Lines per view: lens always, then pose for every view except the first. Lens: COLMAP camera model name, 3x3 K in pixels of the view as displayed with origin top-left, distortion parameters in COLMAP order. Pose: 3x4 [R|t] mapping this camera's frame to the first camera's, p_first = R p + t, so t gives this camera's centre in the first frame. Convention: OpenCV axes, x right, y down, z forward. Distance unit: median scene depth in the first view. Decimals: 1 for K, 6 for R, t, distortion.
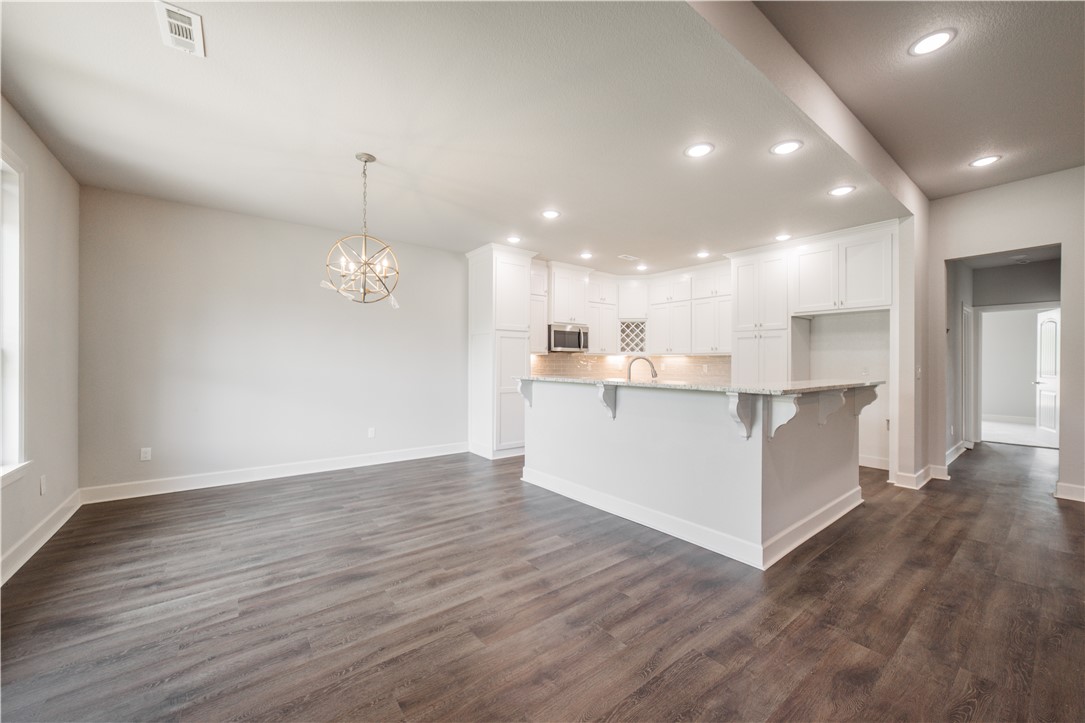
lens RADIAL K [[415.2, 0, 534.1], [0, 415.2, 361.7], [0, 0, 1]] dist [-0.017497, 0.004213]
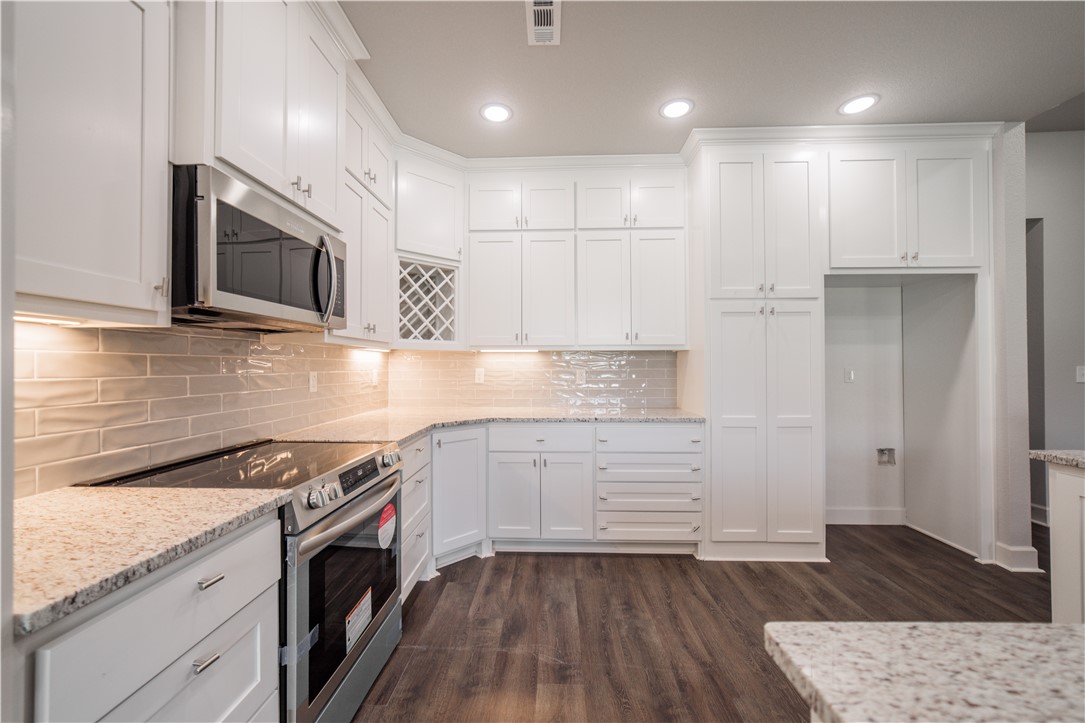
lens RADIAL K [[415.2, 0, 538.0], [0, 415.2, 360.8], [0, 0, 1]] dist [-0.017497, 0.004213]
pose [[0.640010, 0.003154, 0.768360, -0.002182], [0.004881, 0.999955, -0.008171, 0.000448], [-0.768351, 0.008980, 0.639965, 0.884080]]
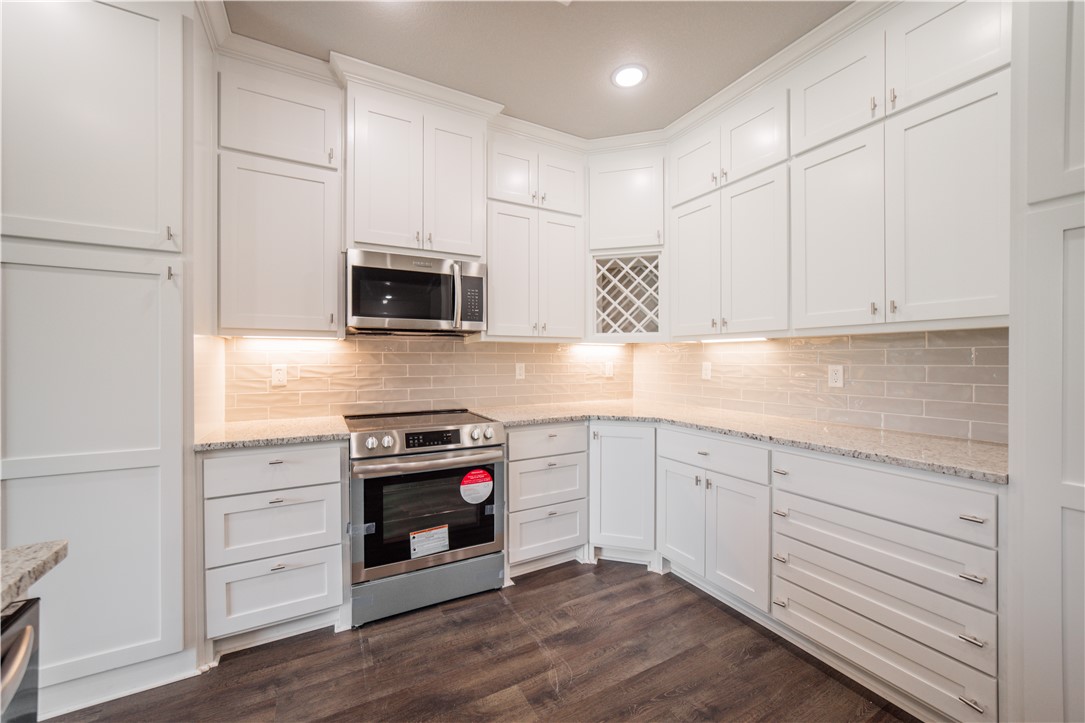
lens RADIAL K [[415.2, 0, 538.3], [0, 415.2, 359.8], [0, 0, 1]] dist [-0.017497, 0.004213]
pose [[0.987780, -0.004855, -0.155779, 0.287926], [0.004987, 0.999987, 0.000456, 0.002220], [0.155774, -0.001227, 0.987792, 0.792683]]
